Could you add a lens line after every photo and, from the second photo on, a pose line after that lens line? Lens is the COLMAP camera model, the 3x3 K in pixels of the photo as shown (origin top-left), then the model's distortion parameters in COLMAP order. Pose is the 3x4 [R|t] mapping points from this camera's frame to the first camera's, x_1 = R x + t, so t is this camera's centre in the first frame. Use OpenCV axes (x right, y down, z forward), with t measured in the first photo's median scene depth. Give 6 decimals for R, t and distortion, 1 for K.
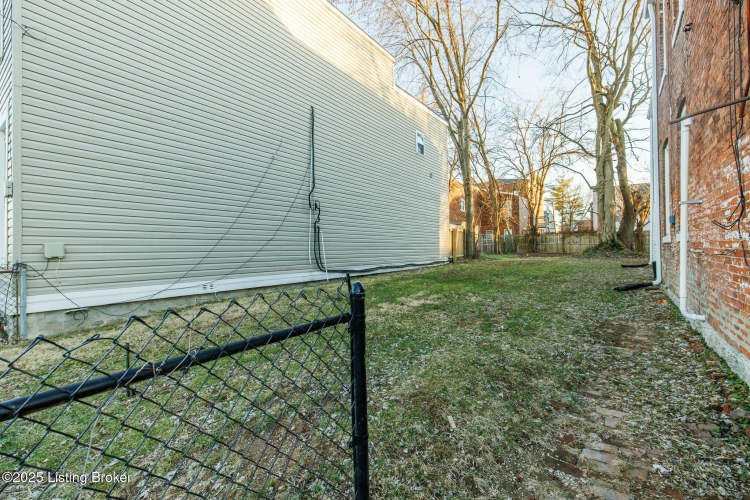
lens RADIAL K [[333.2, 0, 369.2], [0, 333.2, 242.3], [0, 0, 1]] dist [0.000046, -0.000024]
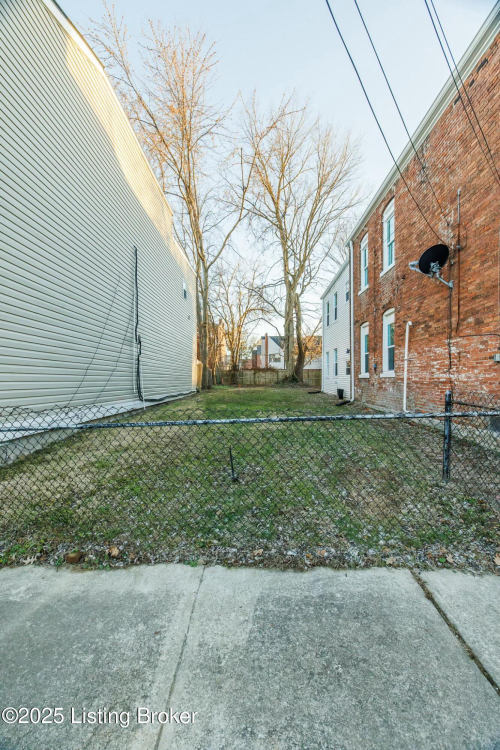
lens RADIAL K [[318.5, 0, 250.0], [0, 318.5, 375.0], [0, 0, 1]] dist [0.001216, 0.000061]
pose [[0.814654, 0.016686, 0.579707, -0.235238], [-0.016427, 0.999849, -0.005694, 0.002209], [-0.579714, -0.004884, 0.814805, -0.028489]]
